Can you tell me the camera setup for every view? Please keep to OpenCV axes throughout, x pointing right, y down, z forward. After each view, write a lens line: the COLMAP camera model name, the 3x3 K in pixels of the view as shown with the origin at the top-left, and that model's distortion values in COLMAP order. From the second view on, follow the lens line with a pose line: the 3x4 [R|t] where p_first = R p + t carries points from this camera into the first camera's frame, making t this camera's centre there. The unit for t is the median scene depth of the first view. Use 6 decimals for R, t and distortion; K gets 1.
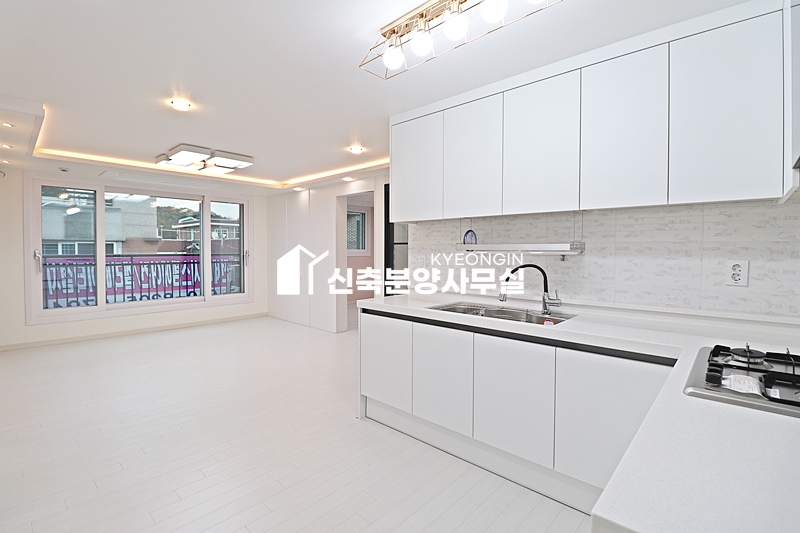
lens RADIAL K [[370.6, 0, 398.5], [0, 370.6, 258.5], [0, 0, 1]] dist [-0.004129, -0.011029]
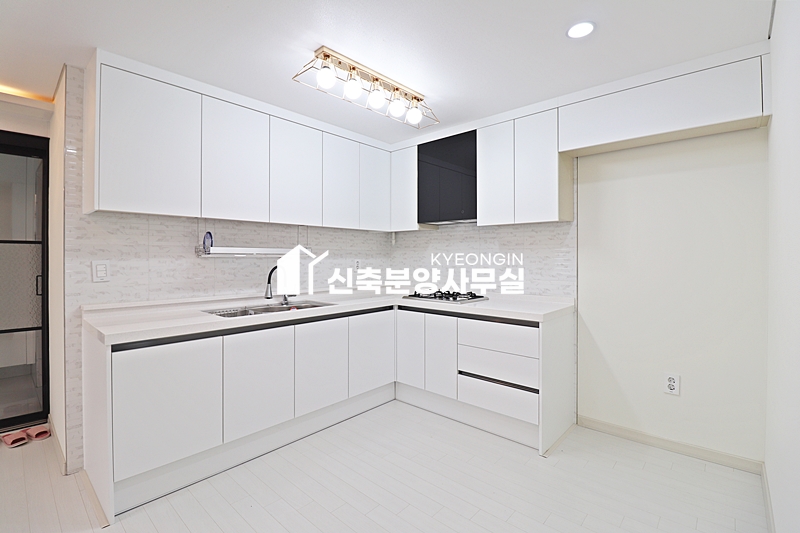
lens RADIAL K [[370.6, 0, 398.9], [0, 370.6, 257.3], [0, 0, 1]] dist [-0.004129, -0.011029]
pose [[-0.009685, -0.003916, 0.999945, -0.510878], [0.022430, 0.999740, 0.004132, -0.003924], [-0.999702, 0.022469, -0.009594, 0.367702]]
